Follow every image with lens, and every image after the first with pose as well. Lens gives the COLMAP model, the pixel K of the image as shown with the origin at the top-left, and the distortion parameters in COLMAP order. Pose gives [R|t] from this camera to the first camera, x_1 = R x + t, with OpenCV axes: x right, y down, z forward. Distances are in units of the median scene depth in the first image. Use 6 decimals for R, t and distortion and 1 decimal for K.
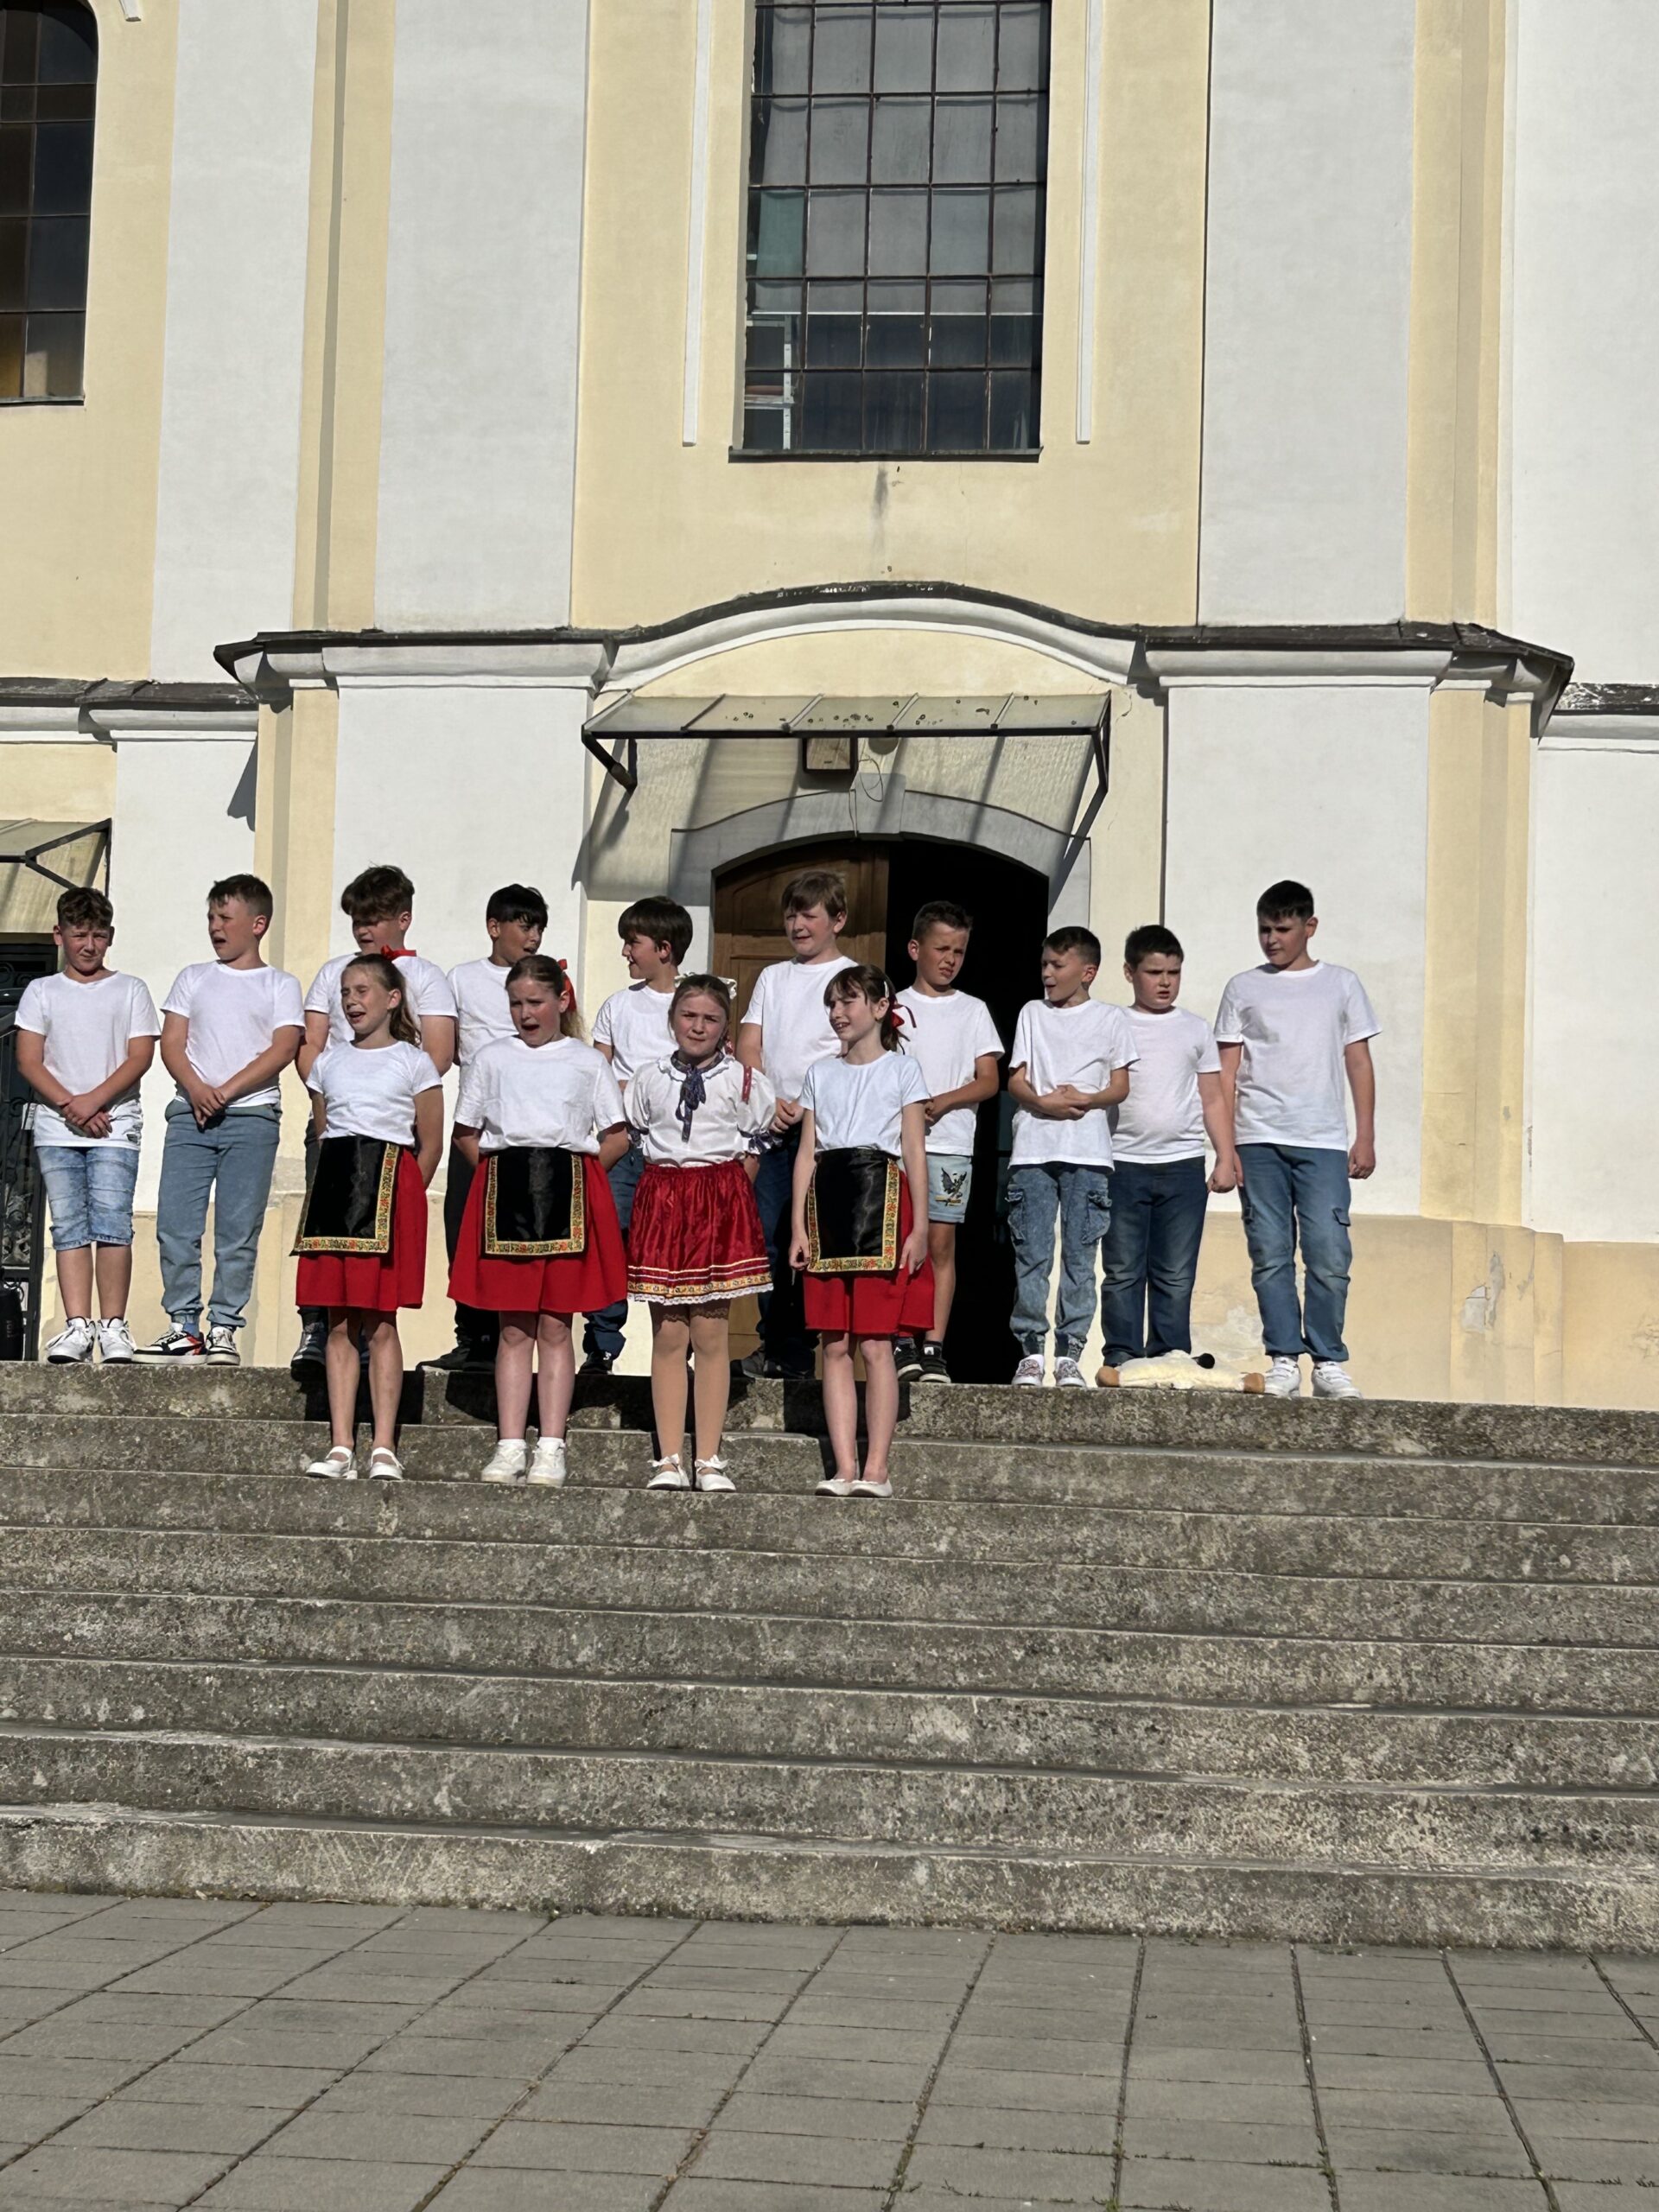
lens RADIAL K [[3531.3, 0, 826.2], [0, 3531.3, 1150.0], [0, 0, 1]] dist [0.225280, -0.980975]
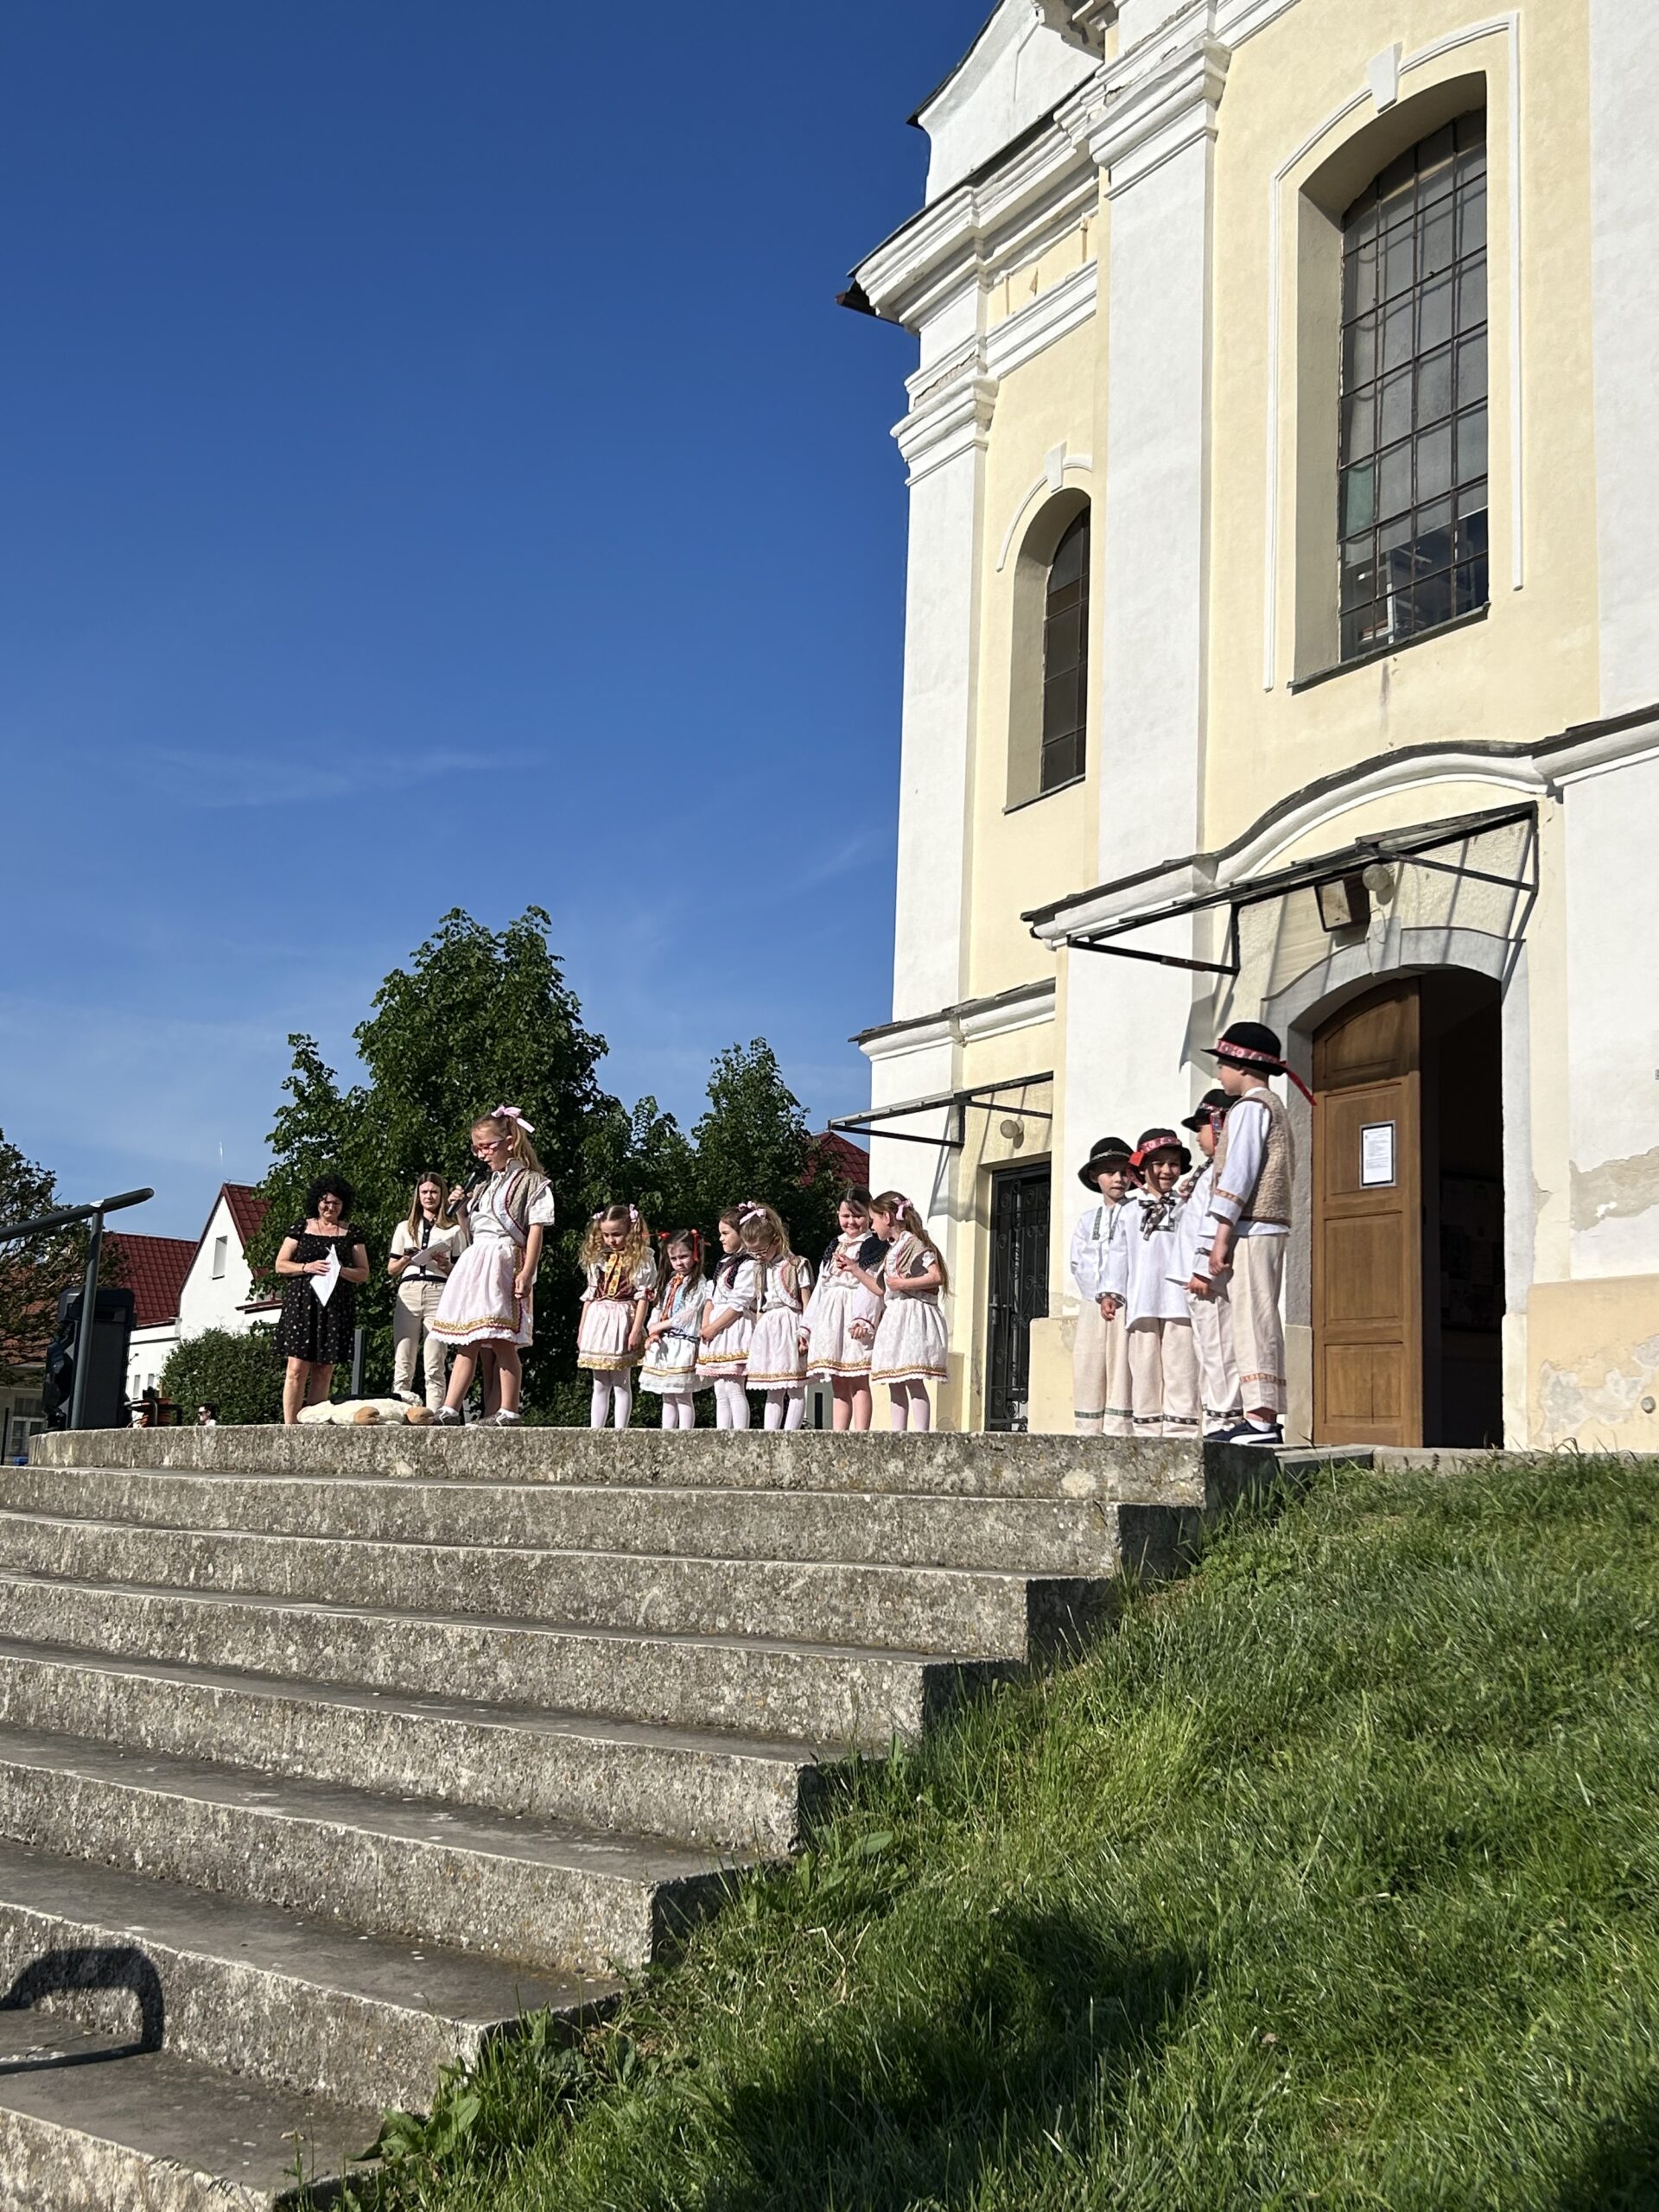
lens RADIAL K [[2324.8, 0, 846.0], [0, 2324.8, 1106.0], [0, 0, 1]] dist [0.142671, -0.380847]
pose [[0.615868, -0.138783, -0.775529, 0.895266], [0.053016, 0.989432, -0.134961, 0.085435], [0.786063, 0.042003, 0.616717, 0.729523]]
